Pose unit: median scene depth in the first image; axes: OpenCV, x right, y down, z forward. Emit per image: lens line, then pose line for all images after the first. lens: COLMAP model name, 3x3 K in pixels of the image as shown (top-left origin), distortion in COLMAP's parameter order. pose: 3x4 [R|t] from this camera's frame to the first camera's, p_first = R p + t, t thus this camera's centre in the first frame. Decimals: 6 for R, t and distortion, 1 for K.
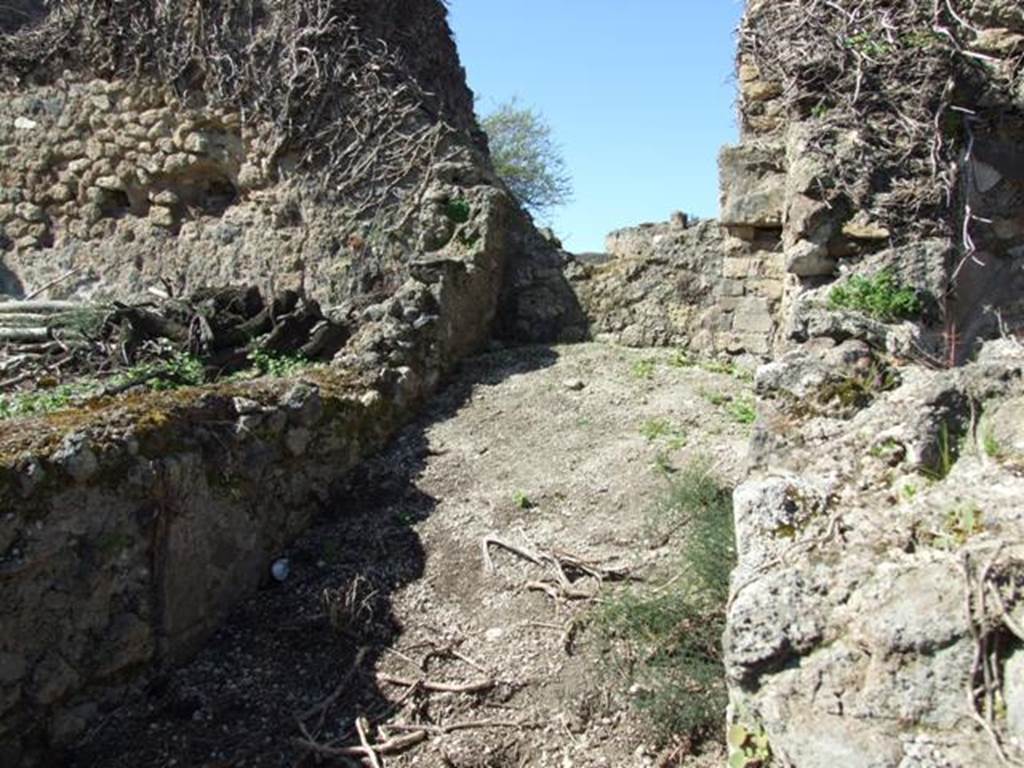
lens RADIAL K [[812.7, 0, 511.3], [0, 812.7, 375.9], [0, 0, 1]] dist [-0.063676, 0.057844]
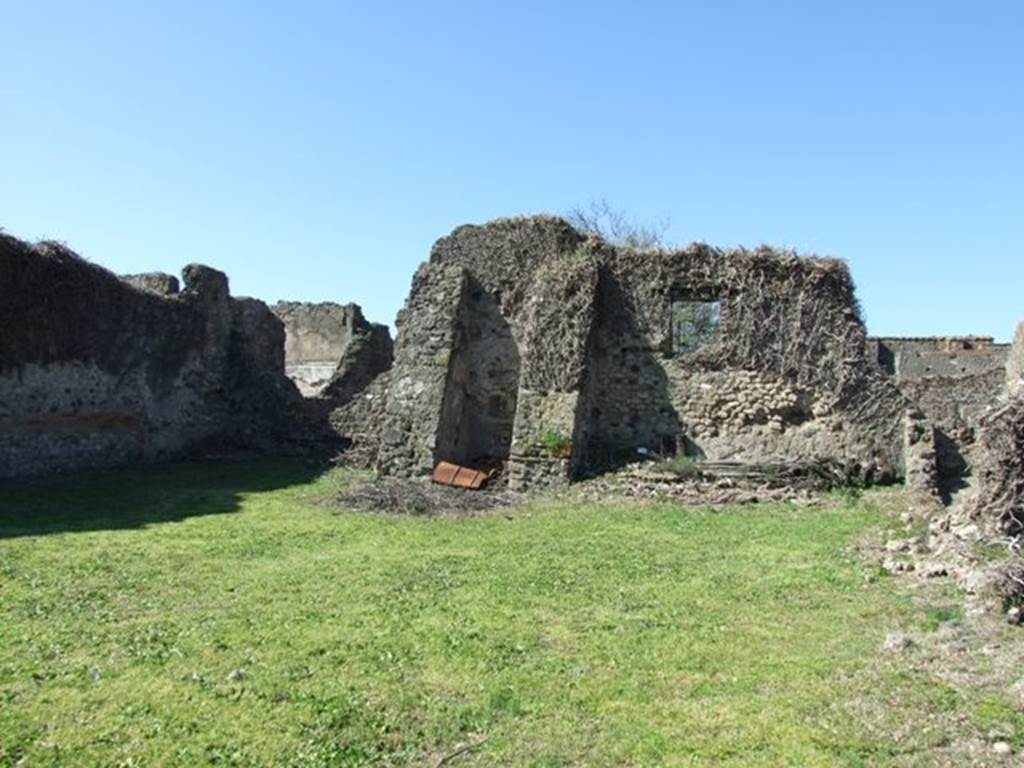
lens RADIAL K [[812.7, 0, 514.6], [0, 812.7, 377.1], [0, 0, 1]] dist [-0.063676, 0.057844]
pose [[0.996953, -0.020377, -0.075291, -1.125440], [0.012133, 0.994035, -0.108381, -0.092178], [0.077051, 0.107137, 0.991254, -1.682875]]
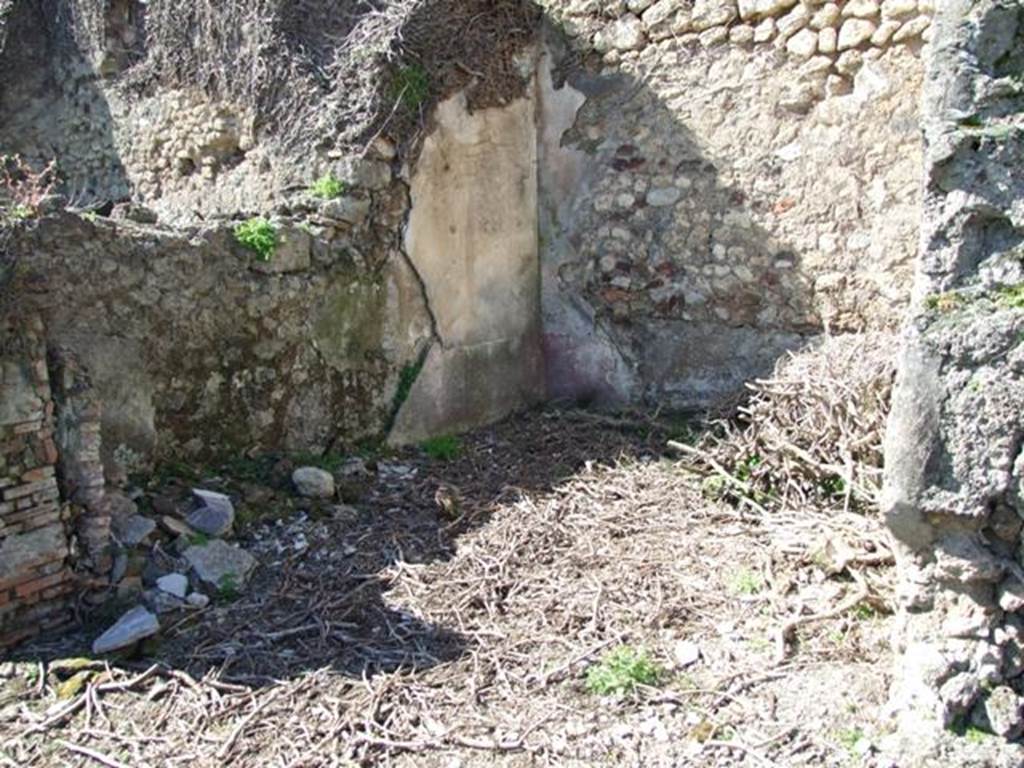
lens RADIAL K [[812.7, 0, 508.6], [0, 812.7, 370.7], [0, 0, 1]] dist [-0.063676, 0.057844]
pose [[0.942202, -0.006628, -0.334980, 0.713597], [0.033086, 0.996758, 0.073339, 0.105036], [0.333408, -0.080183, 0.939367, -0.366970]]
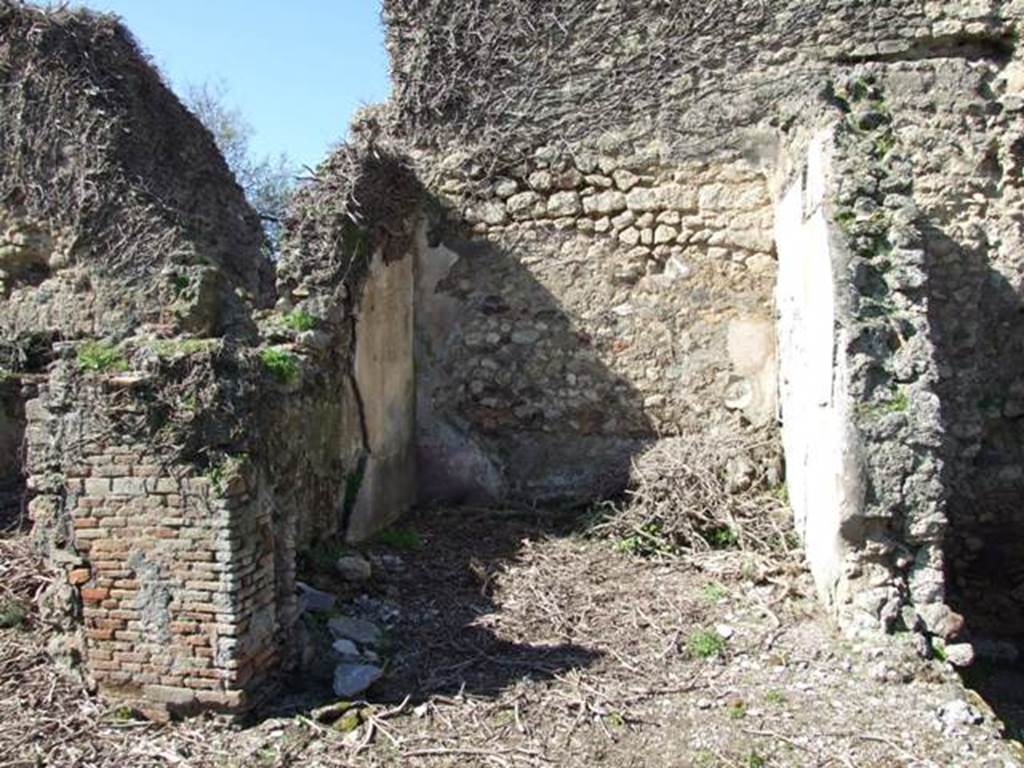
lens RADIAL K [[812.7, 0, 509.8], [0, 812.7, 373.4], [0, 0, 1]] dist [-0.063676, 0.057844]
pose [[0.990766, -0.040356, 0.129435, 0.344255], [0.047631, 0.997425, -0.053611, 0.098113], [-0.126938, 0.059281, 0.990138, -0.652816]]
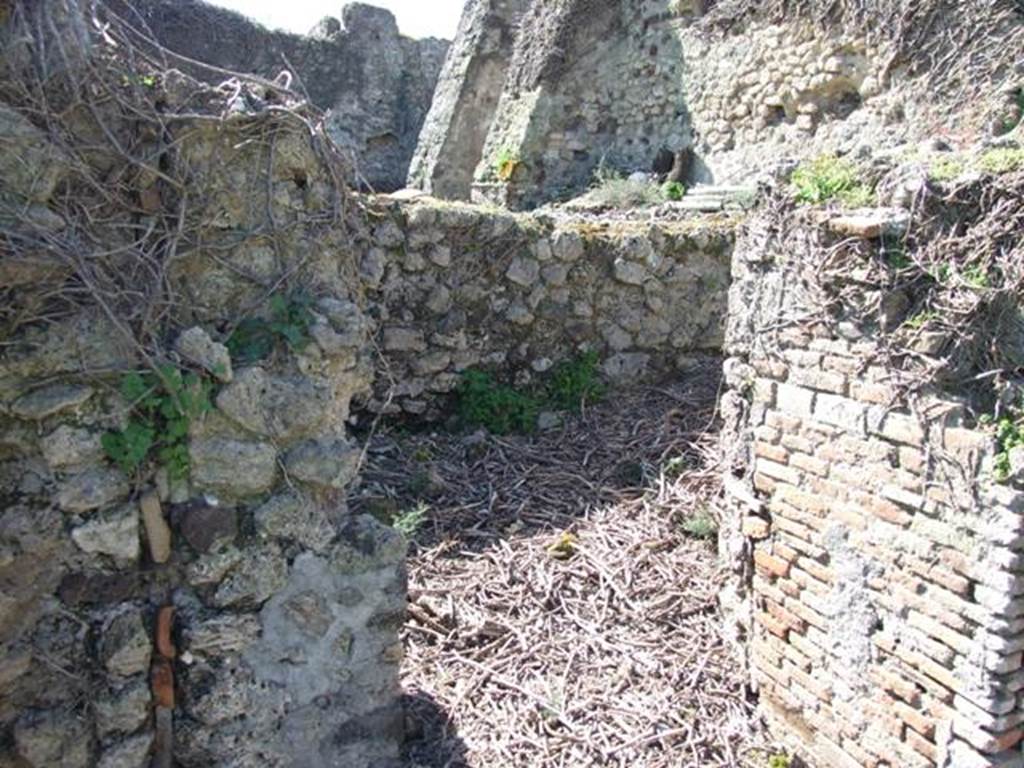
lens RADIAL K [[812.7, 0, 513.4], [0, 812.7, 370.3], [0, 0, 1]] dist [-0.063676, 0.057844]
pose [[0.684466, 0.137392, -0.715981, 0.281699], [-0.066093, 0.989732, 0.126739, 0.084071], [0.726042, -0.039427, 0.686519, -0.340424]]
